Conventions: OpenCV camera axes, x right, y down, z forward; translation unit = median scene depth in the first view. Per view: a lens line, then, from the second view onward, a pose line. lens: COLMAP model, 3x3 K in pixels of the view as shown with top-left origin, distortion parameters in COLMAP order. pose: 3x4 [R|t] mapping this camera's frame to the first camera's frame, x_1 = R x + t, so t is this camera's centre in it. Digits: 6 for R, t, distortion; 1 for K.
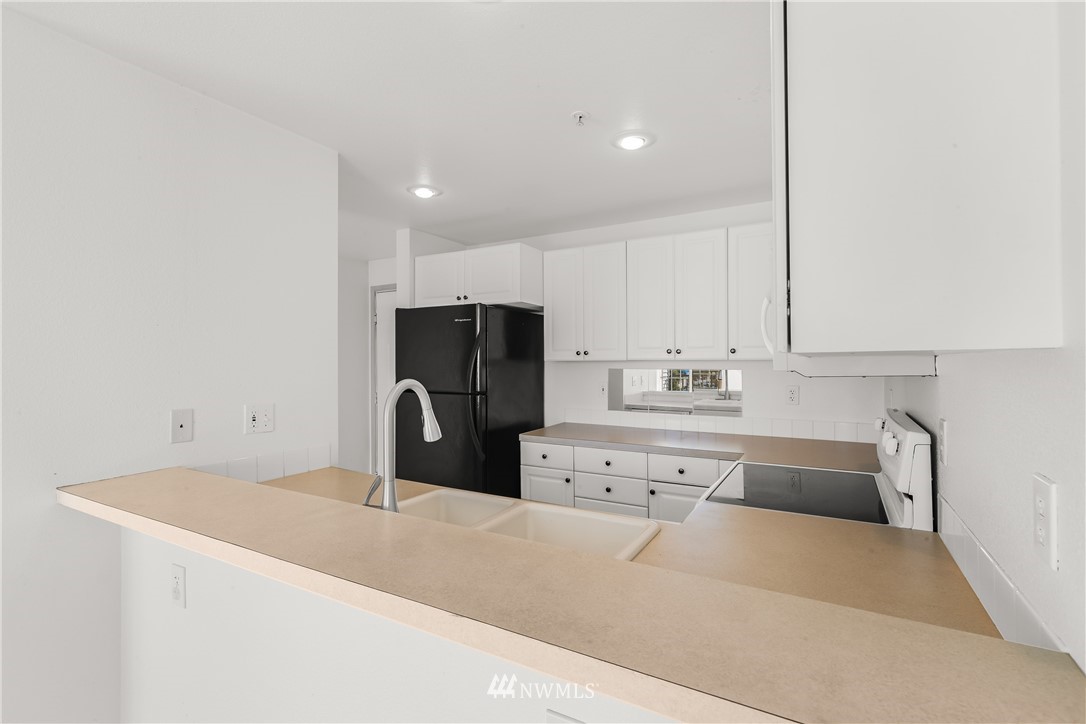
lens RADIAL K [[491.1, 0, 545.2], [0, 491.1, 360.1], [0, 0, 1]] dist [0.006200, -0.001113]
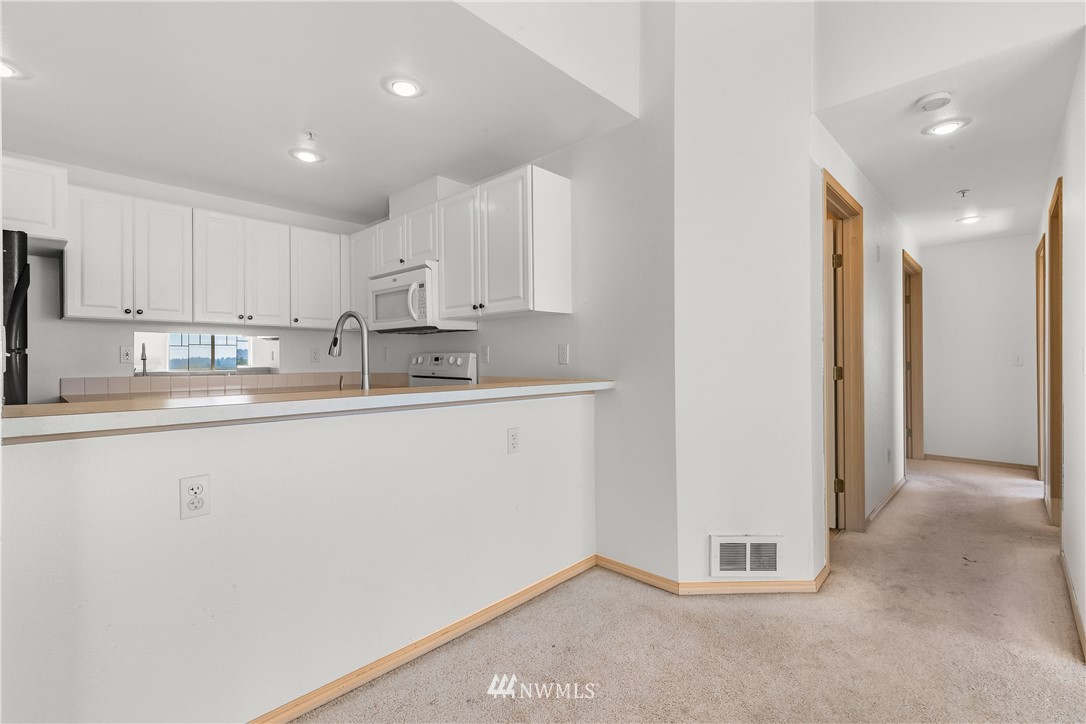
lens RADIAL K [[491.1, 0, 538.1], [0, 491.1, 359.5], [0, 0, 1]] dist [0.006200, -0.001113]
pose [[0.217624, 0.002879, 0.976028, -0.721405], [0.001663, 0.999993, -0.003320, 0.087178], [-0.976031, 0.002346, 0.217617, 0.067342]]
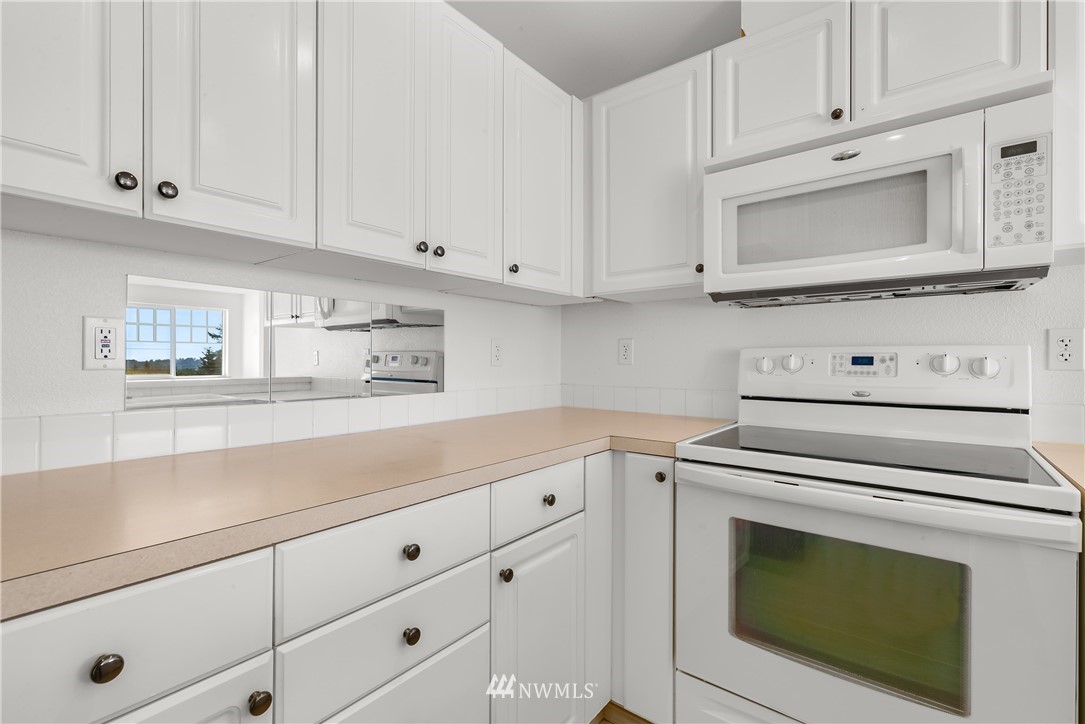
lens RADIAL K [[490.6, 0, 542.2], [0, 490.6, 360.5], [0, 0, 1]] dist [0.006200, -0.001113]
pose [[0.129193, 0.005308, 0.991605, -0.165906], [-0.000933, 0.999986, -0.005231, 0.084758], [-0.991619, -0.000250, 0.129196, 0.833625]]
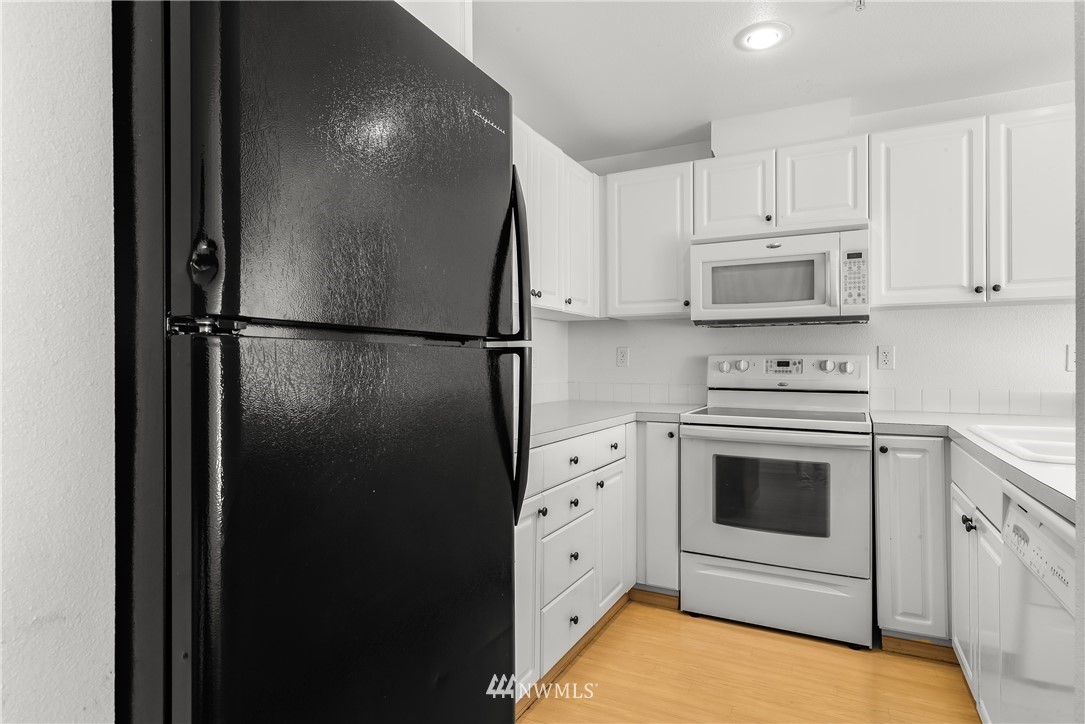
lens RADIAL K [[599.7, 0, 537.1], [0, 599.7, 357.1], [0, 0, 1]] dist [0.011701, -0.007014]
pose [[-0.051608, 0.016001, 0.998539, -0.598818], [-0.000406, 0.999871, -0.016043, 0.087057], [-0.998667, -0.001234, -0.051595, 1.032914]]
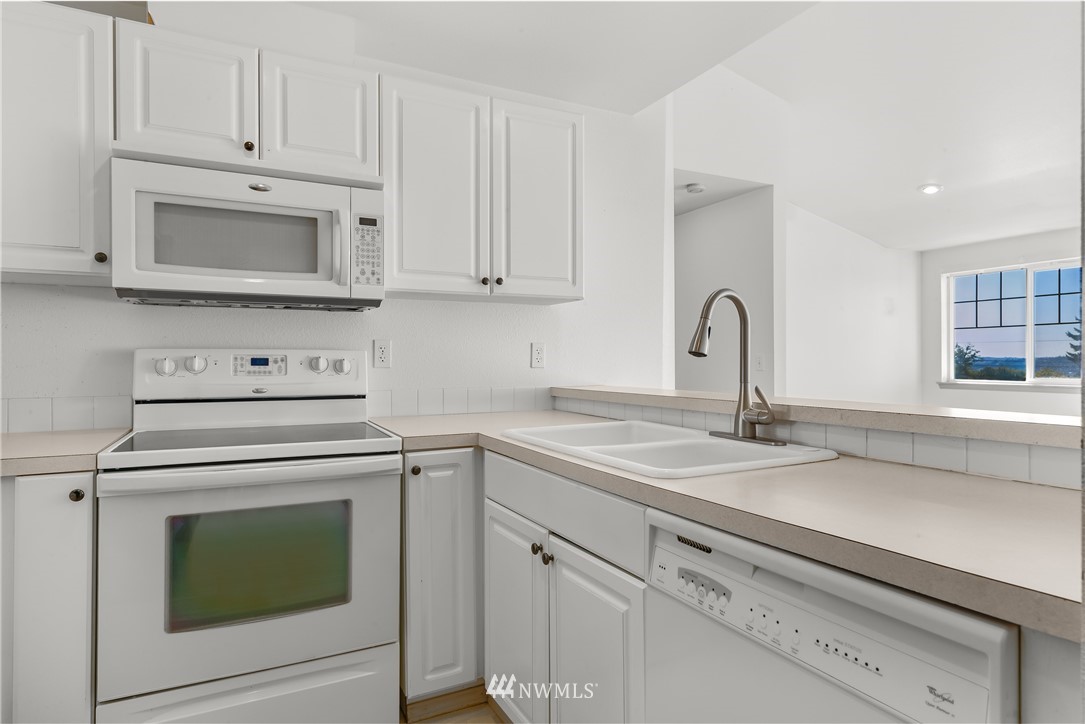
lens RADIAL K [[599.7, 0, 536.9], [0, 599.7, 358.1], [0, 0, 1]] dist [0.011701, -0.007014]
pose [[-0.840175, 0.009384, 0.542234, -0.280051], [0.006324, 0.999952, -0.007507, 0.085153], [-0.542278, -0.002878, -0.840194, 0.991708]]
